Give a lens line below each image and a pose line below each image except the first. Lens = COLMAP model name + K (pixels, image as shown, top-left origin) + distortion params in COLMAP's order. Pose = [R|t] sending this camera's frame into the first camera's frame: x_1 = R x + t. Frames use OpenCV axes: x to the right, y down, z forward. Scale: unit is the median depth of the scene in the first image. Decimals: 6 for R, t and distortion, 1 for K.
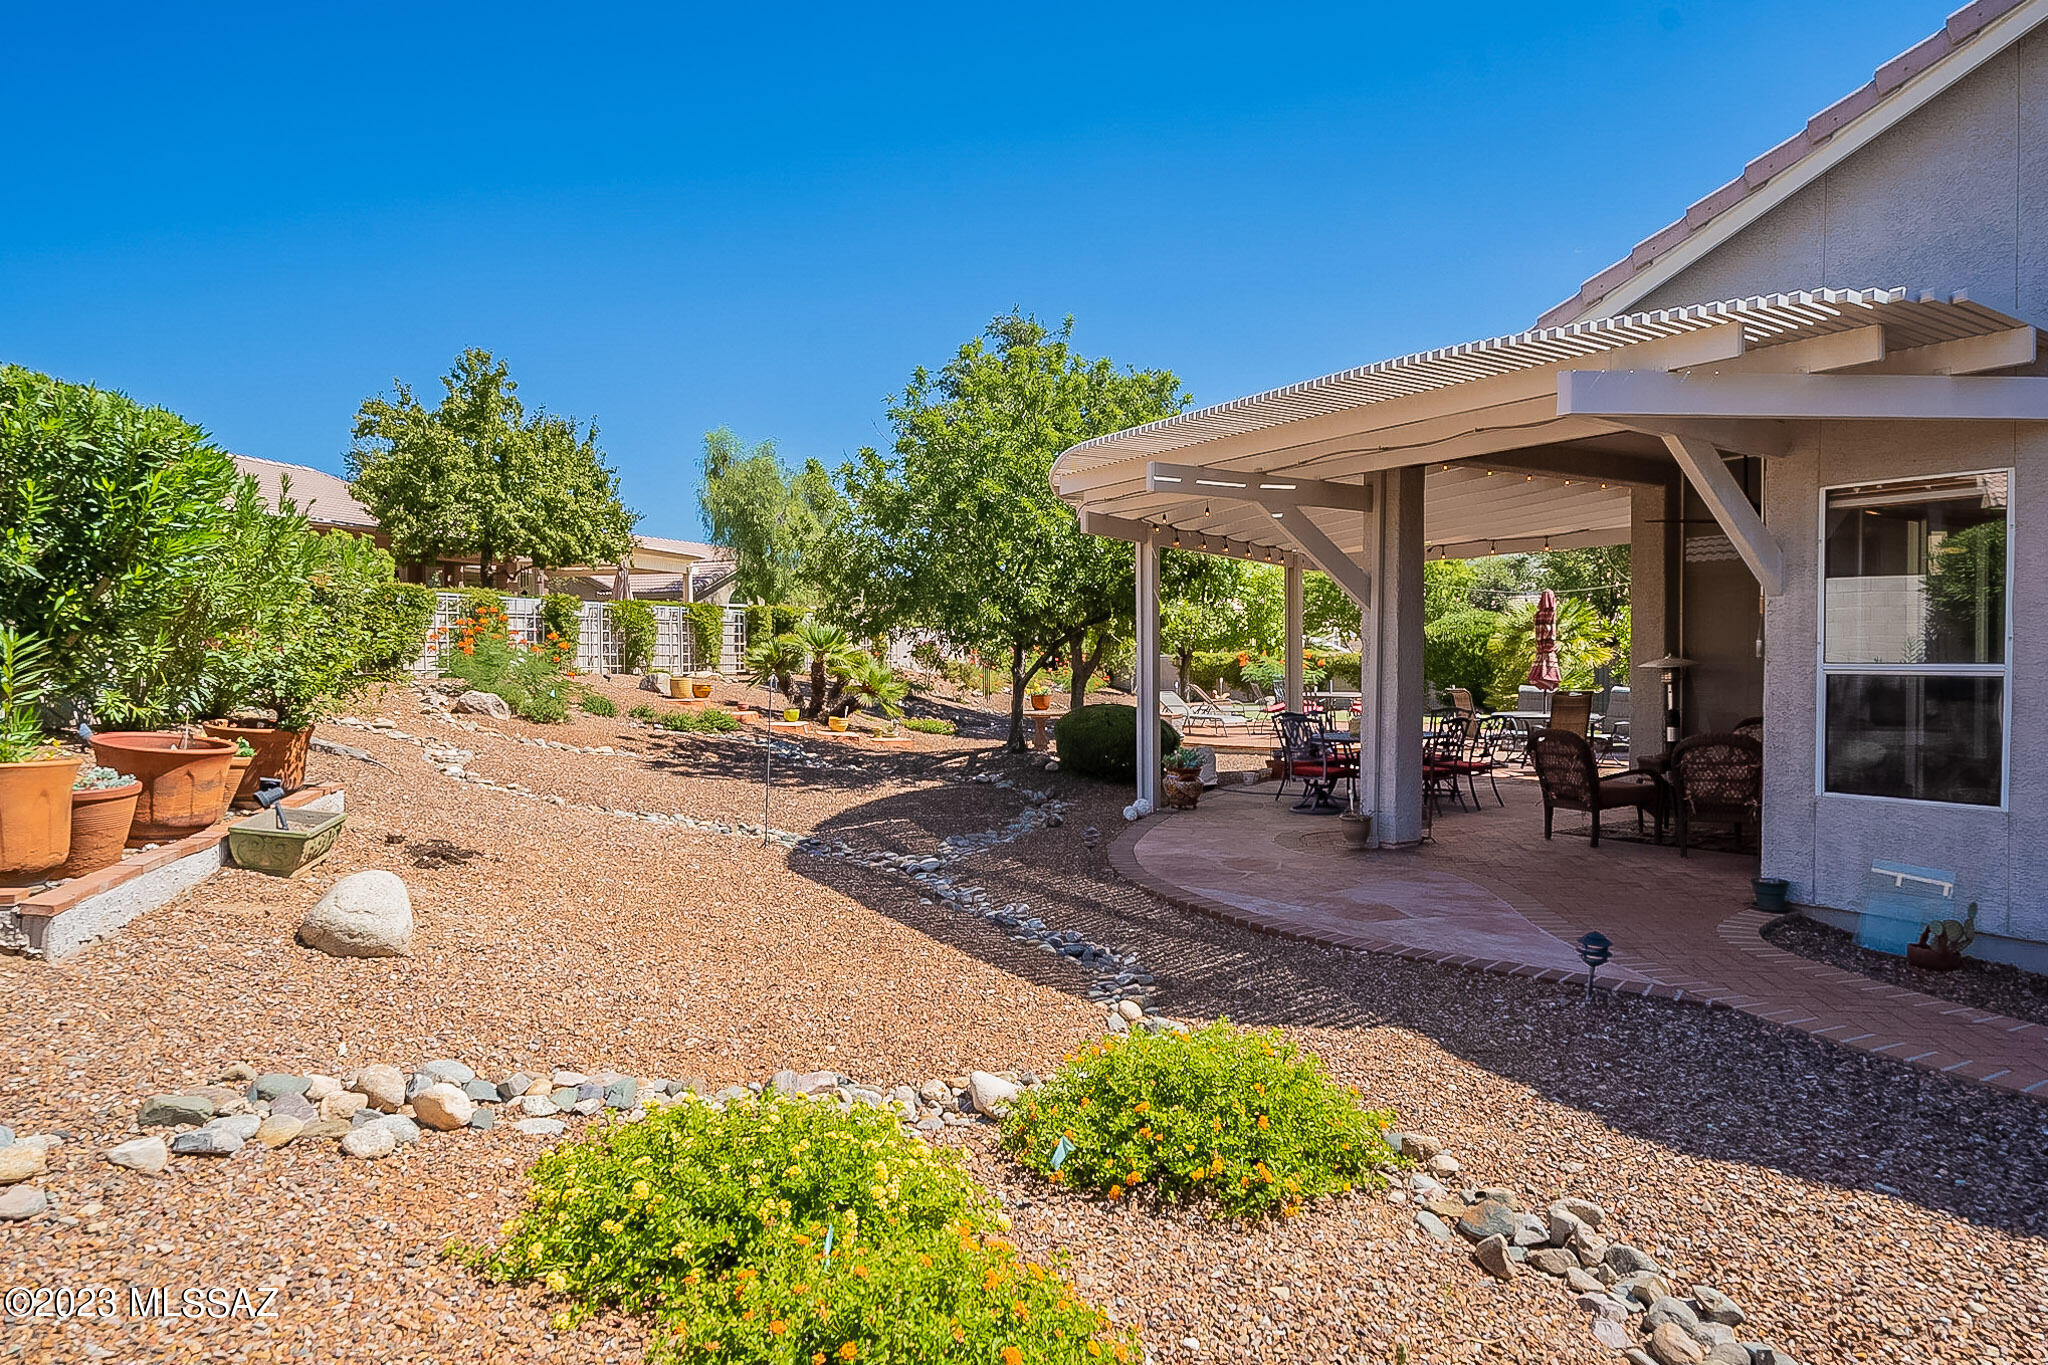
lens RADIAL K [[1205.7, 0, 1026.3], [0, 1205.7, 684.8], [0, 0, 1]] dist [0.003064, -0.000390]
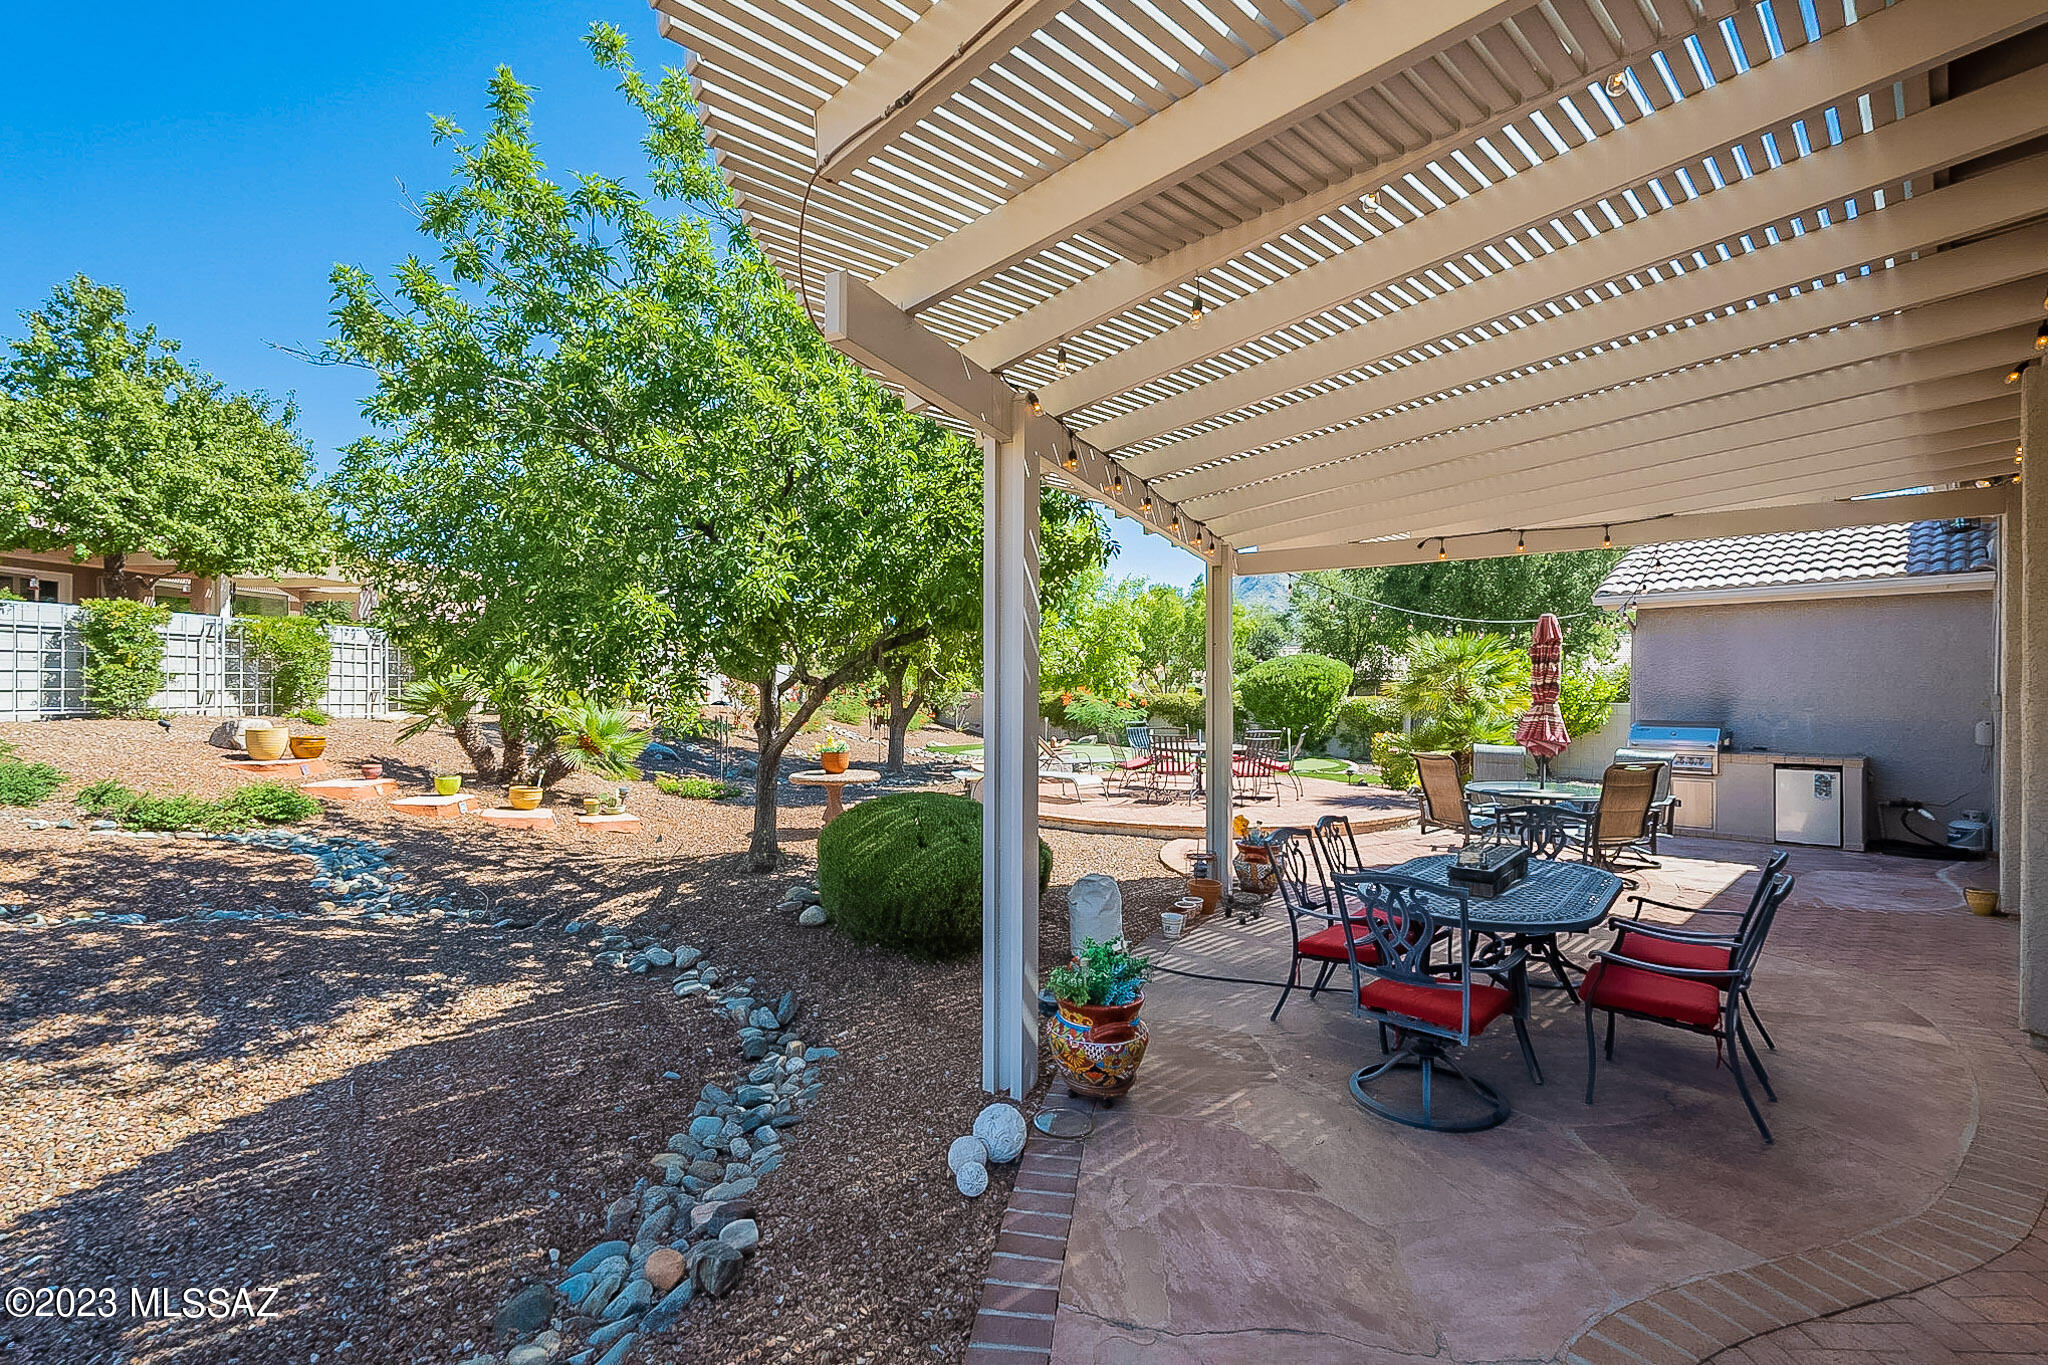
lens RADIAL K [[898.7, 0, 1030.7], [0, 898.7, 687.6], [0, 0, 1]] dist [-0.001757, 0.000031]
pose [[0.985085, 0.010768, 0.171733, 0.035139], [-0.006117, 0.999601, -0.027584, -0.016071], [-0.171961, 0.026122, 0.984757, 0.449963]]
